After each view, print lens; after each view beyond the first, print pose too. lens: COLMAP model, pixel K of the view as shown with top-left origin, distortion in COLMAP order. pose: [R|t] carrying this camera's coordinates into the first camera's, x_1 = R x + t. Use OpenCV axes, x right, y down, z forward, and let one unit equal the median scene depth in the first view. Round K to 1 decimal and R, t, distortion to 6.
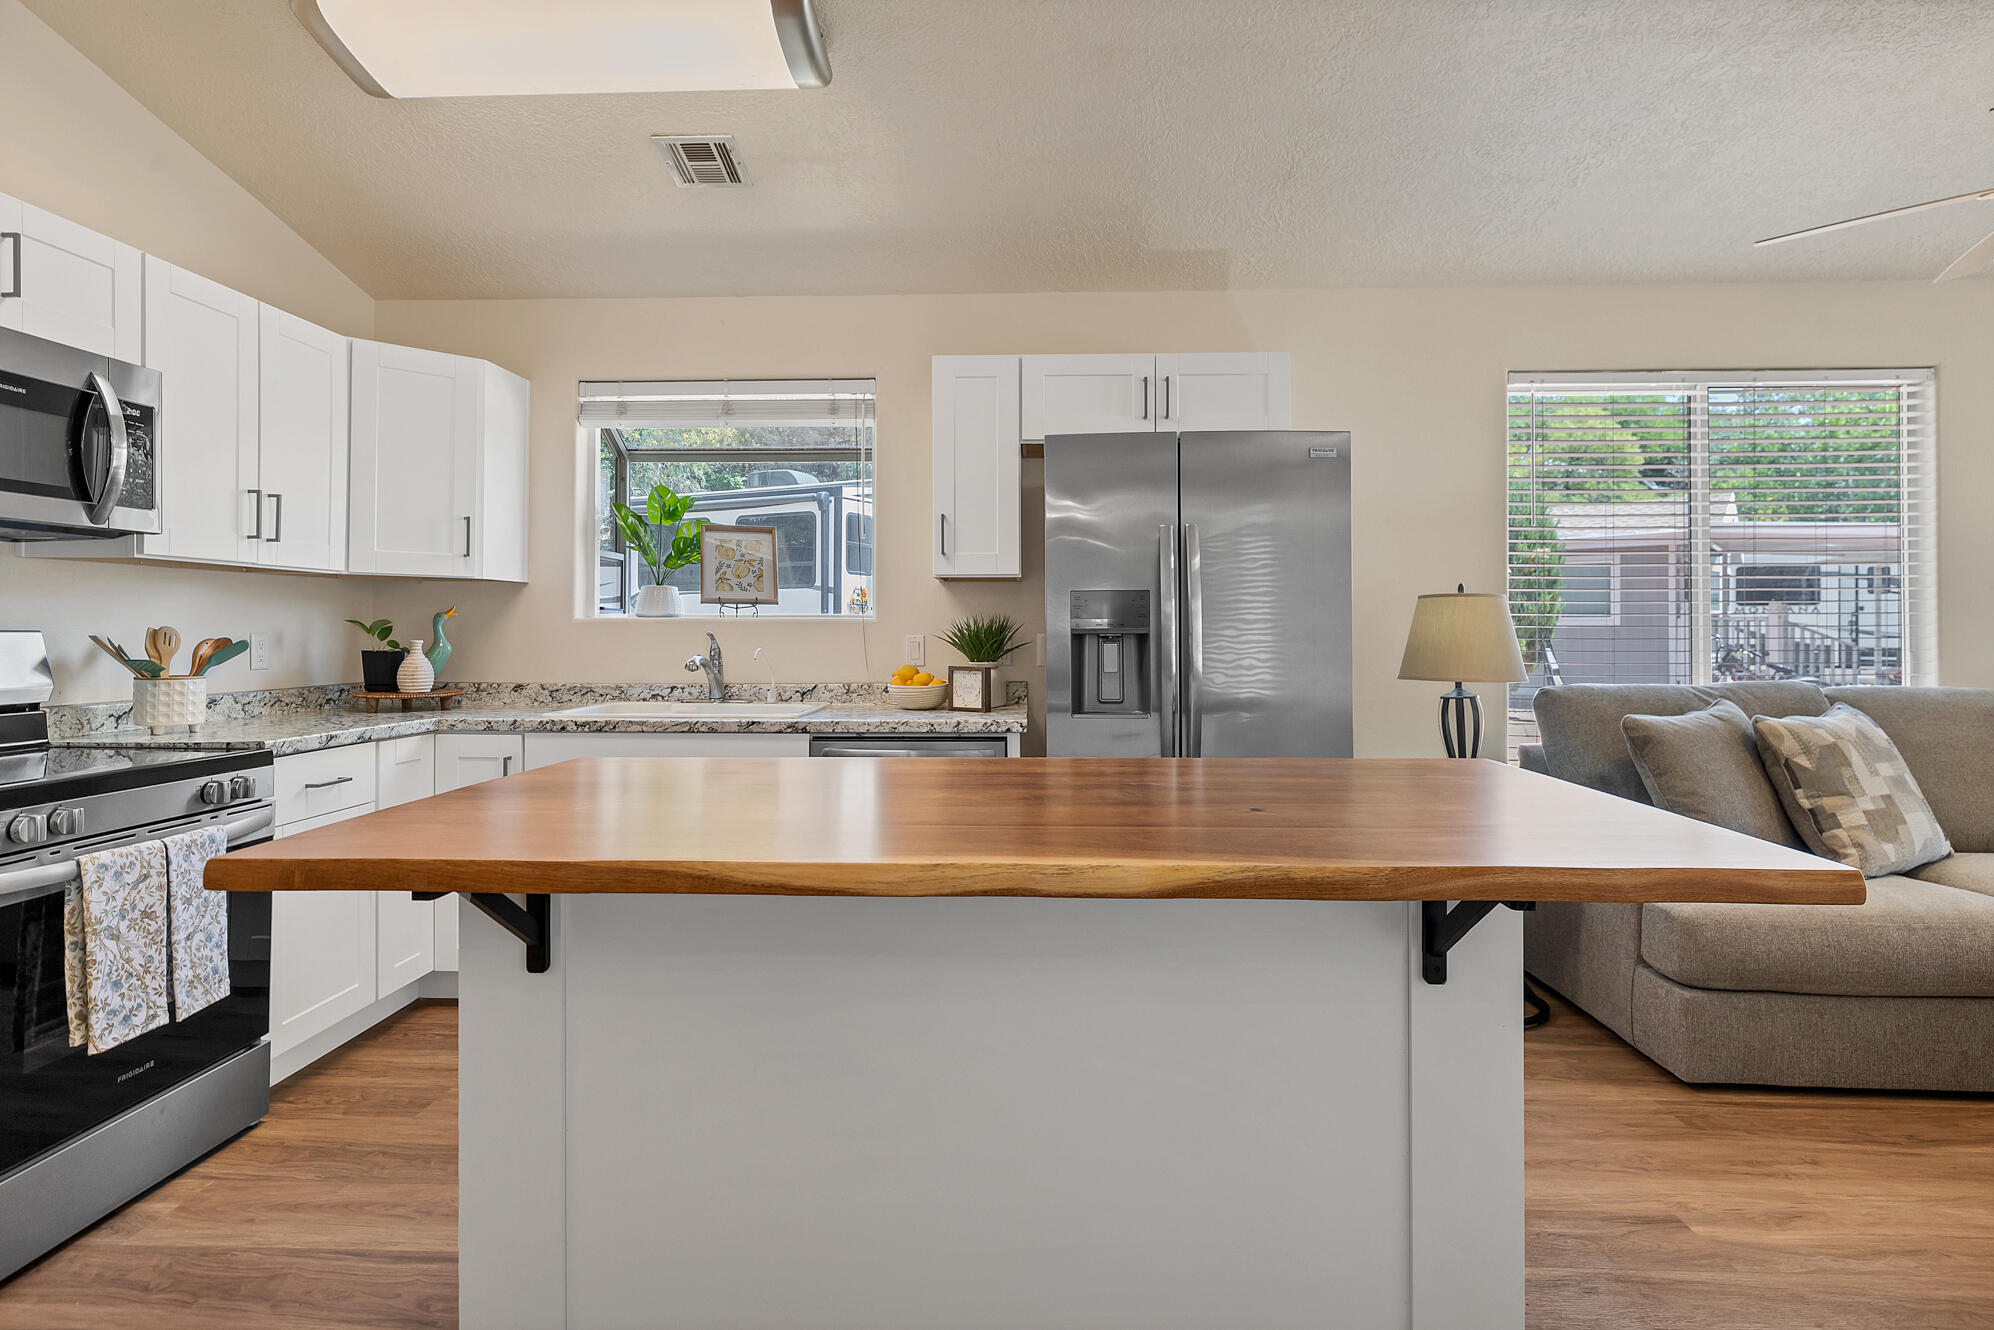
lens RADIAL K [[1029.8, 0, 985.5], [0, 1029.8, 624.7], [0, 0, 1]] dist [0.001134, -0.000709]
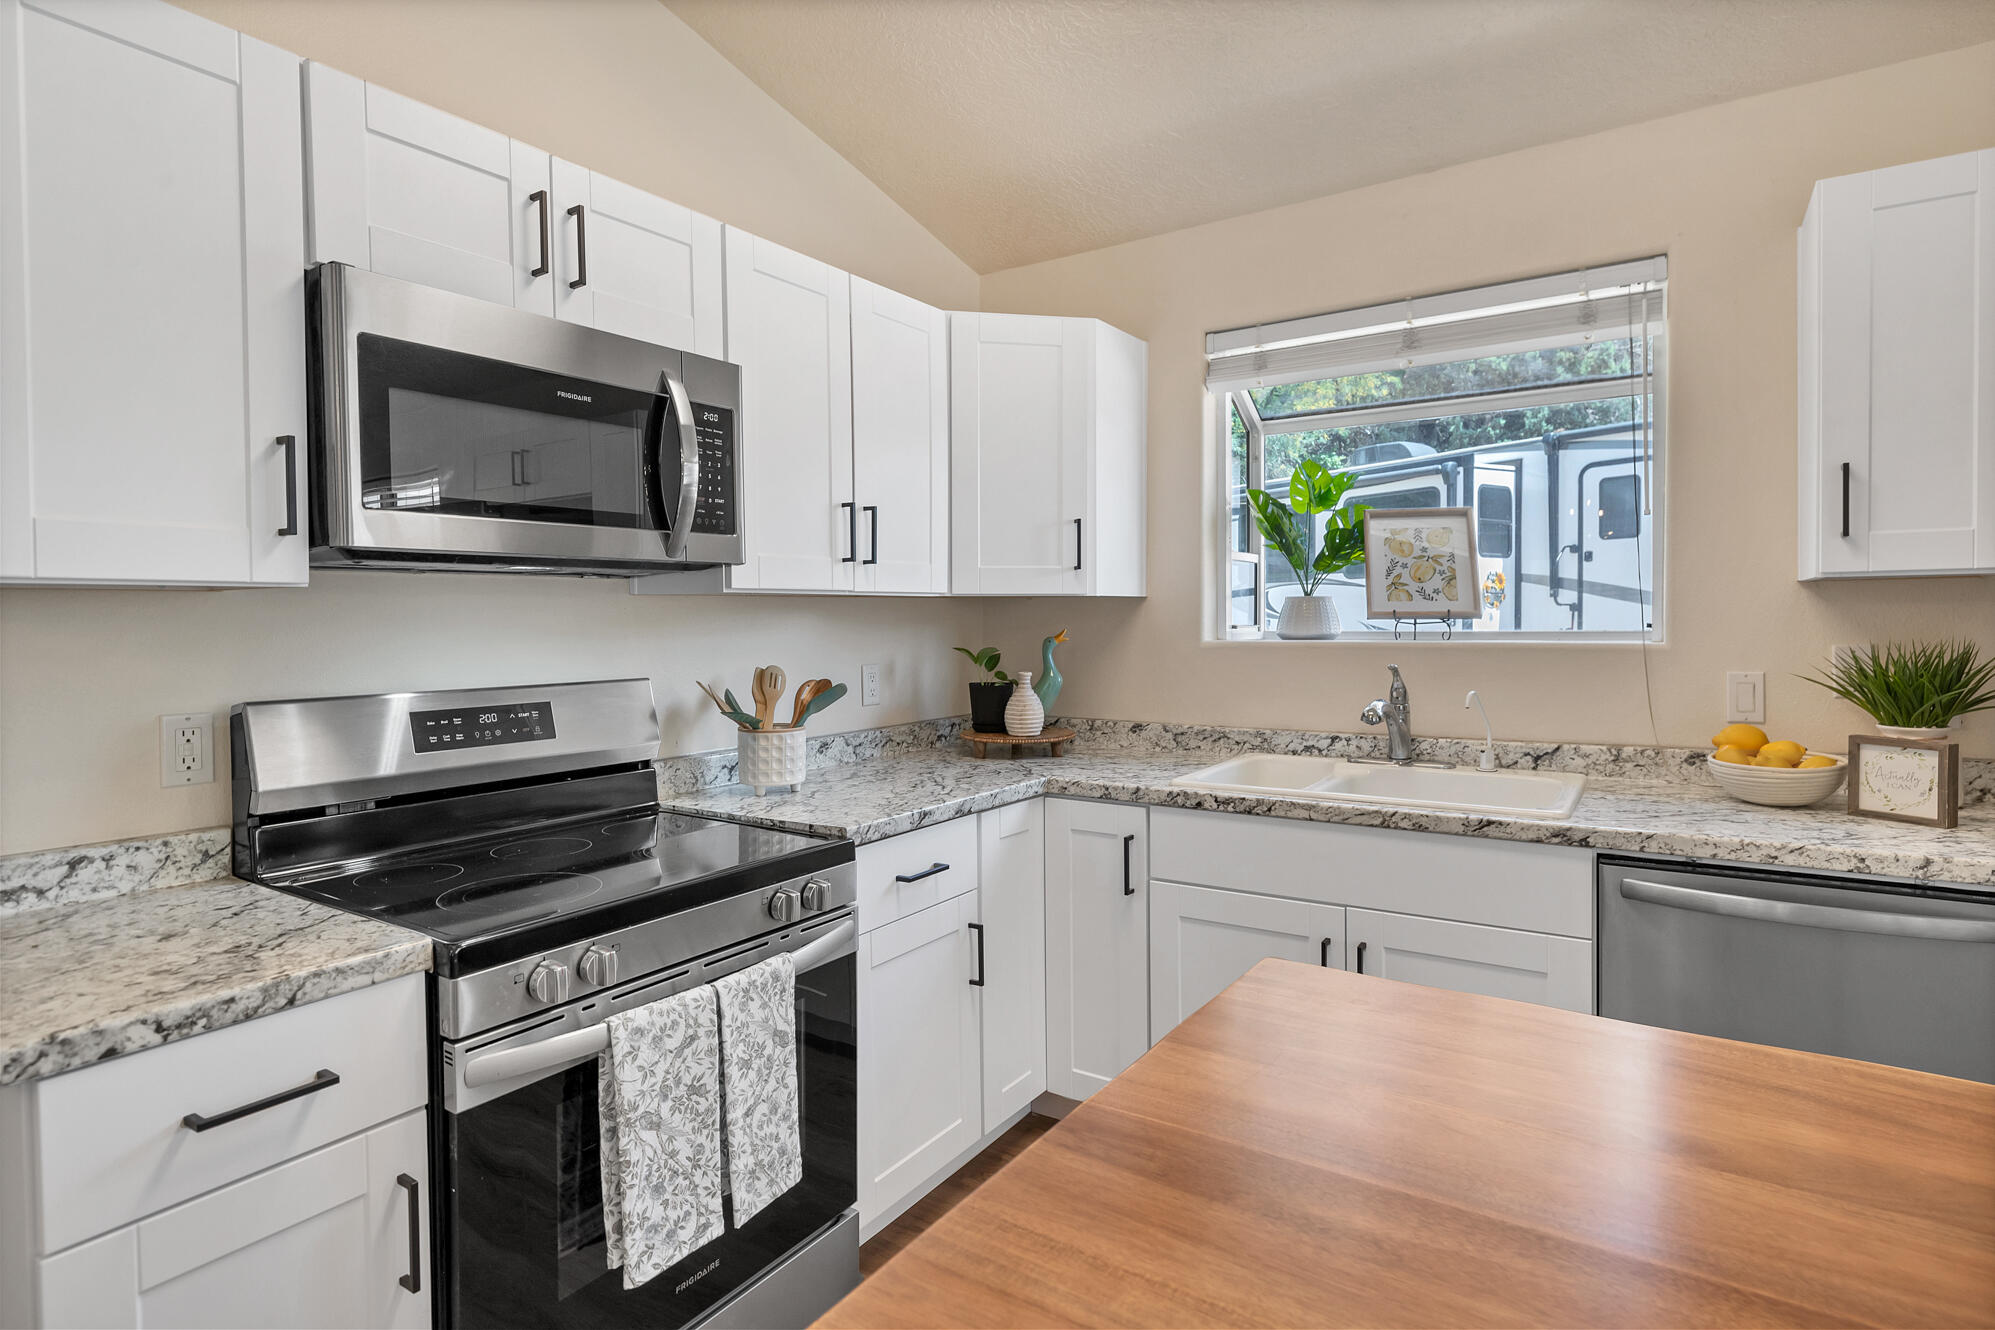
lens RADIAL K [[1030.3, 0, 998.5], [0, 1030.3, 652.7], [0, 0, 1]] dist [0.001134, -0.000709]
pose [[0.855255, 0.007014, -0.518159, -0.153061], [0.014087, 0.999224, 0.036778, -0.034278], [0.518015, -0.038753, 0.854493, 0.305451]]
